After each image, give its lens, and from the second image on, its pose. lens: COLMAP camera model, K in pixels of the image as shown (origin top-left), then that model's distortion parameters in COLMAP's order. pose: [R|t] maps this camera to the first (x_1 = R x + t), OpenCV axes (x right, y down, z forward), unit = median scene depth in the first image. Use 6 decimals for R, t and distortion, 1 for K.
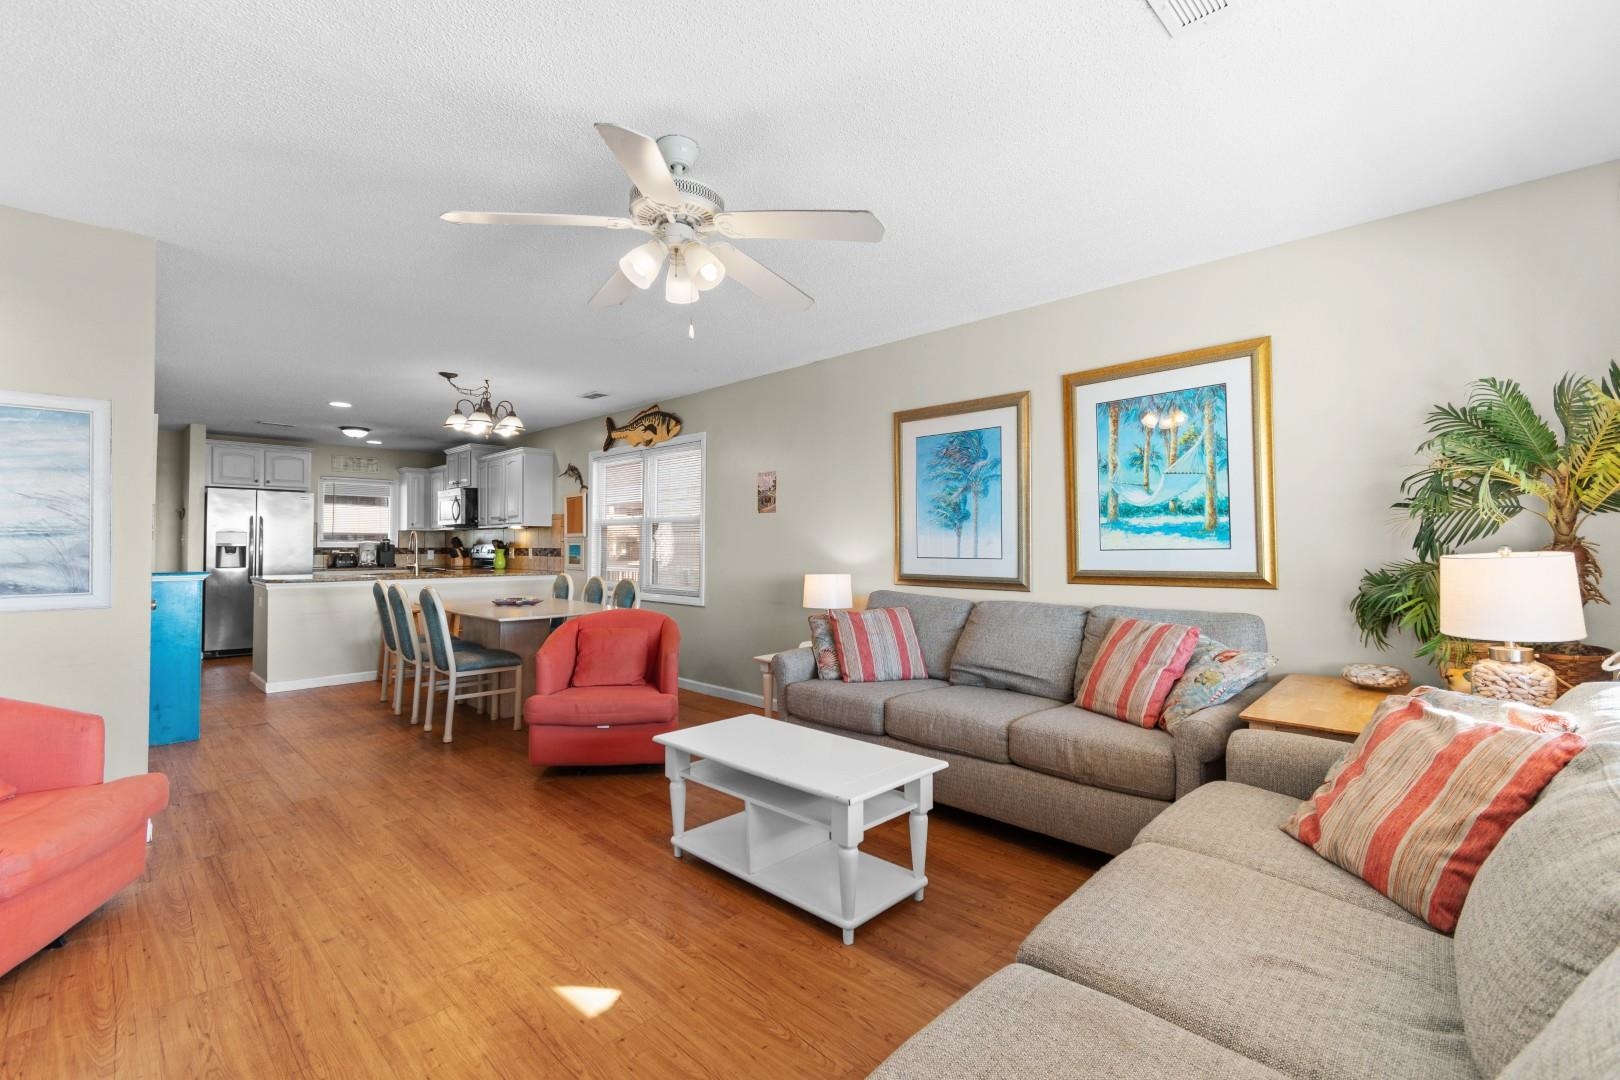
lens RADIAL K [[714.5, 0, 831.3], [0, 714.5, 539.9], [0, 0, 1]] dist [0.000303, -0.000086]
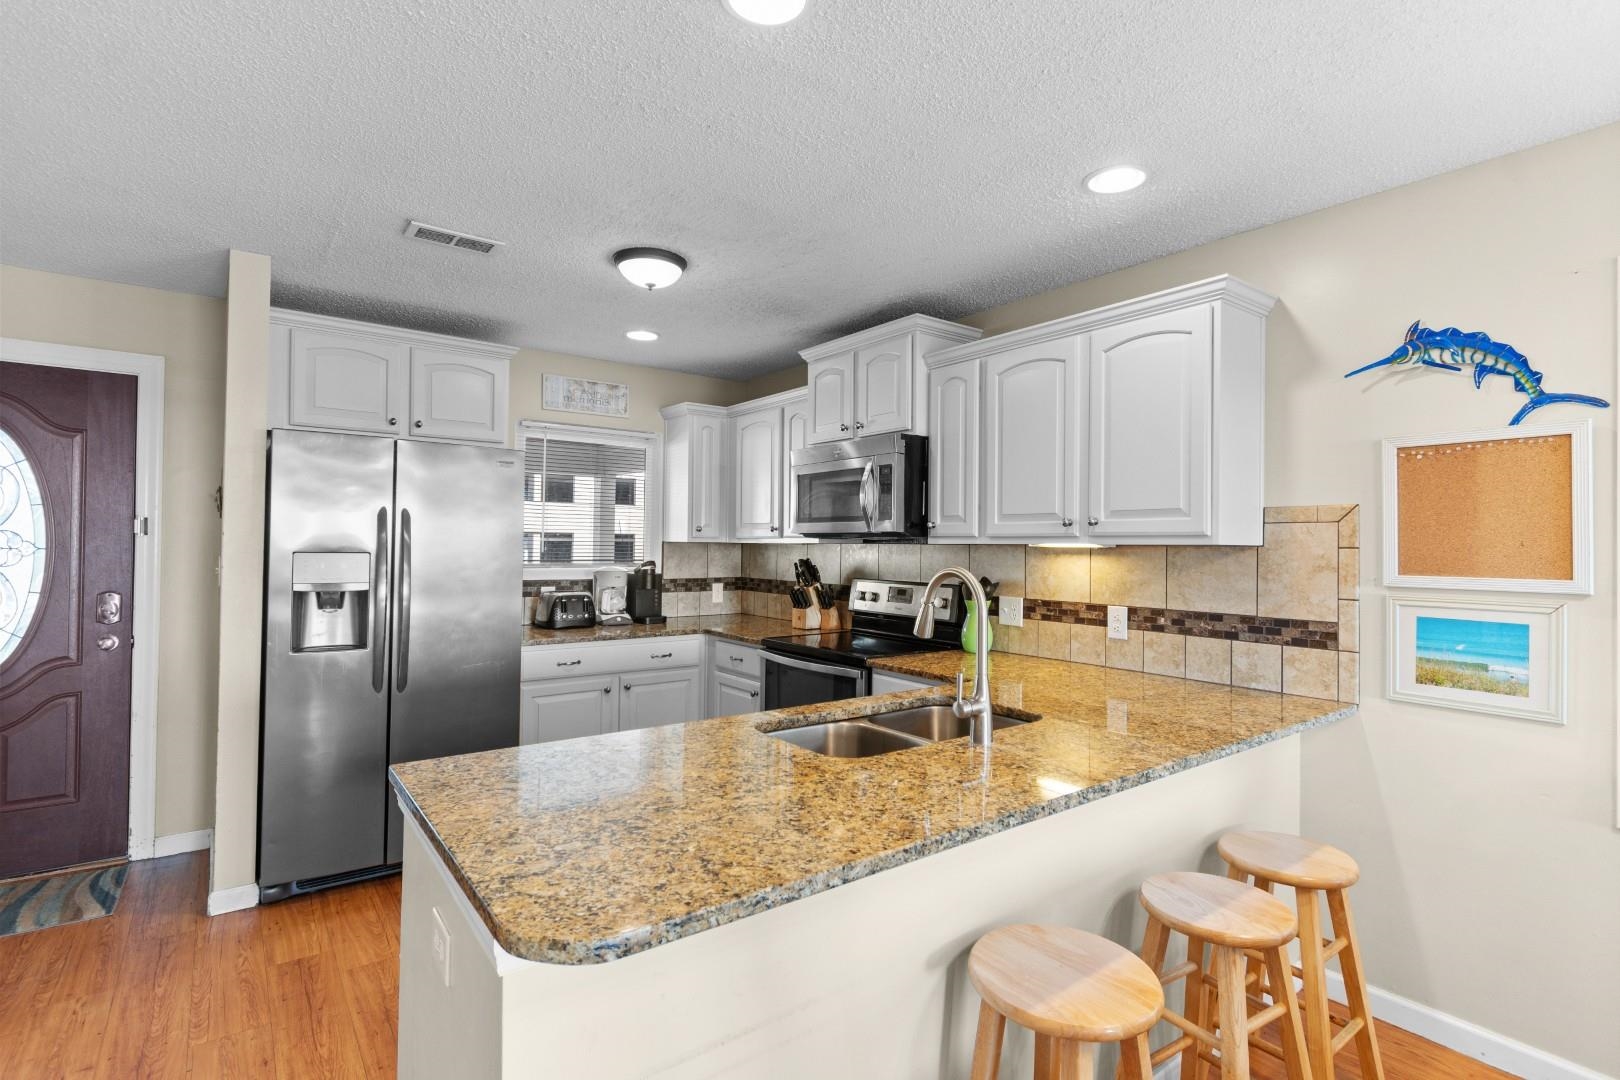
lens RADIAL K [[768.1, 0, 819.5], [0, 768.1, 535.6], [0, 0, 1]] dist [0.002396, 0.000315]
pose [[0.988689, 0.008705, -0.149730, -0.532763], [-0.009355, 0.999950, -0.003639, -0.020236], [0.149691, 0.004998, 0.988720, 0.646227]]
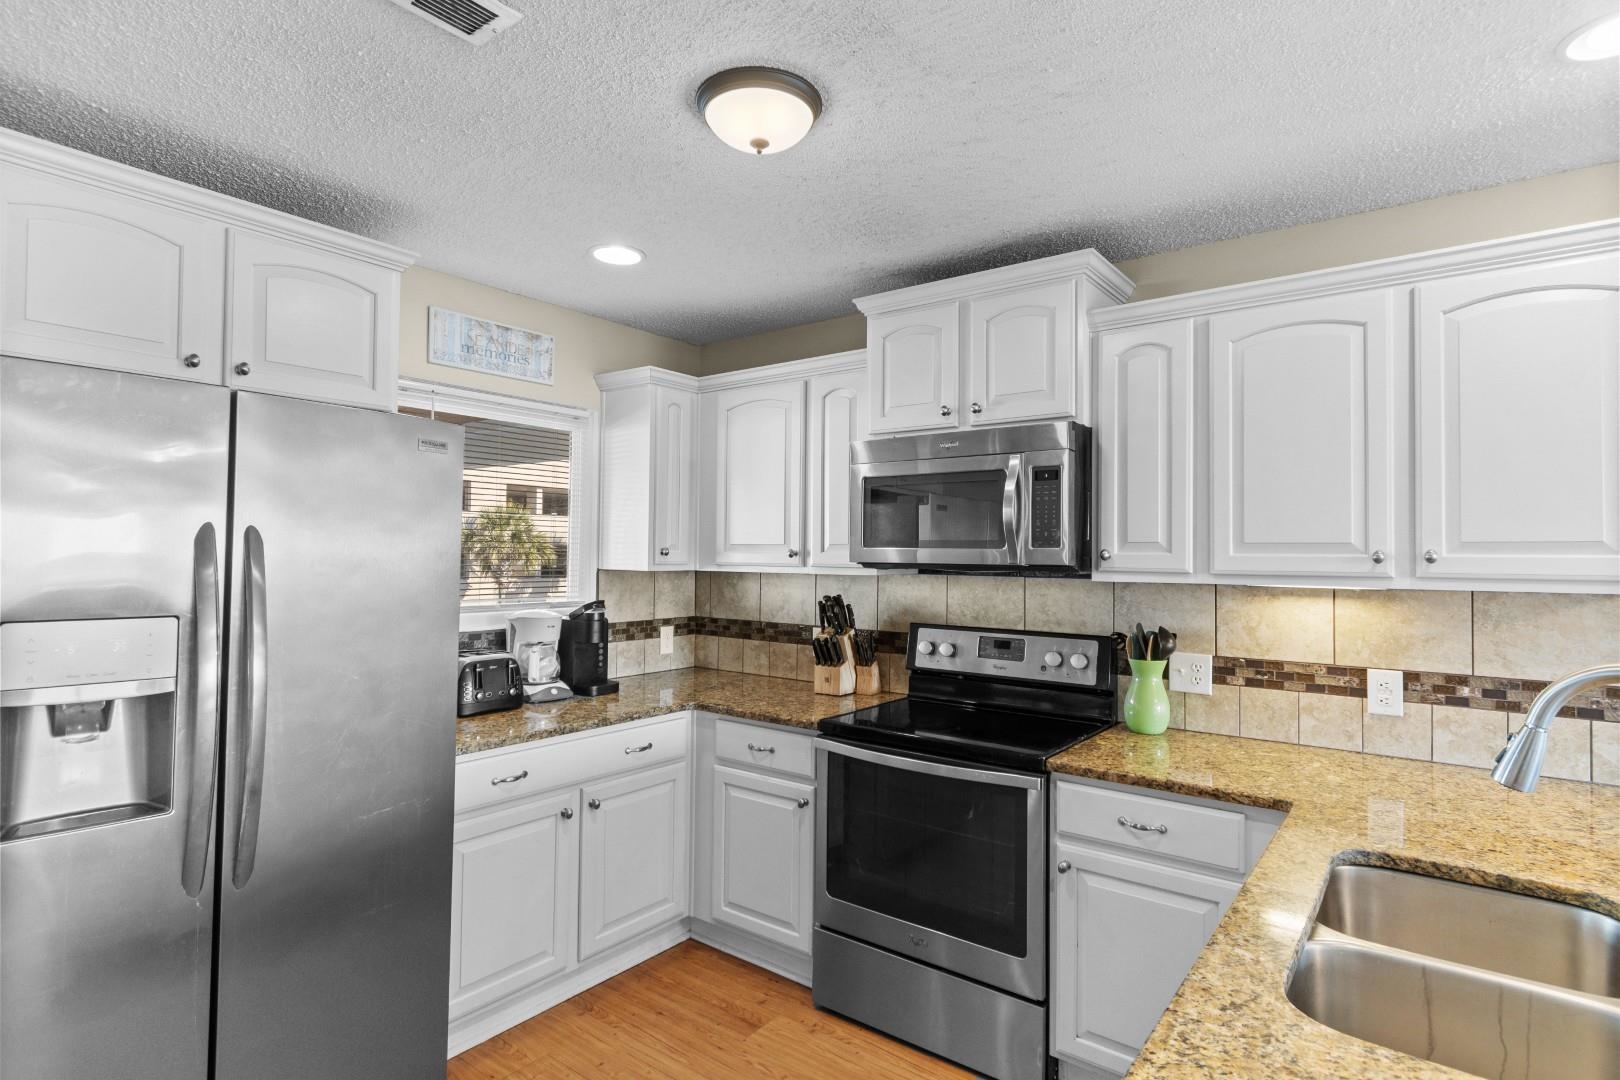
lens RADIAL K [[818.2, 0, 813.2], [0, 818.2, 535.7], [0, 0, 1]] dist [-0.000995, -0.000528]
pose [[0.993249, 0.013146, 0.115257, -0.684551], [-0.011603, 0.999834, -0.014053, -0.029888], [-0.115423, 0.012621, 0.993236, 0.777789]]
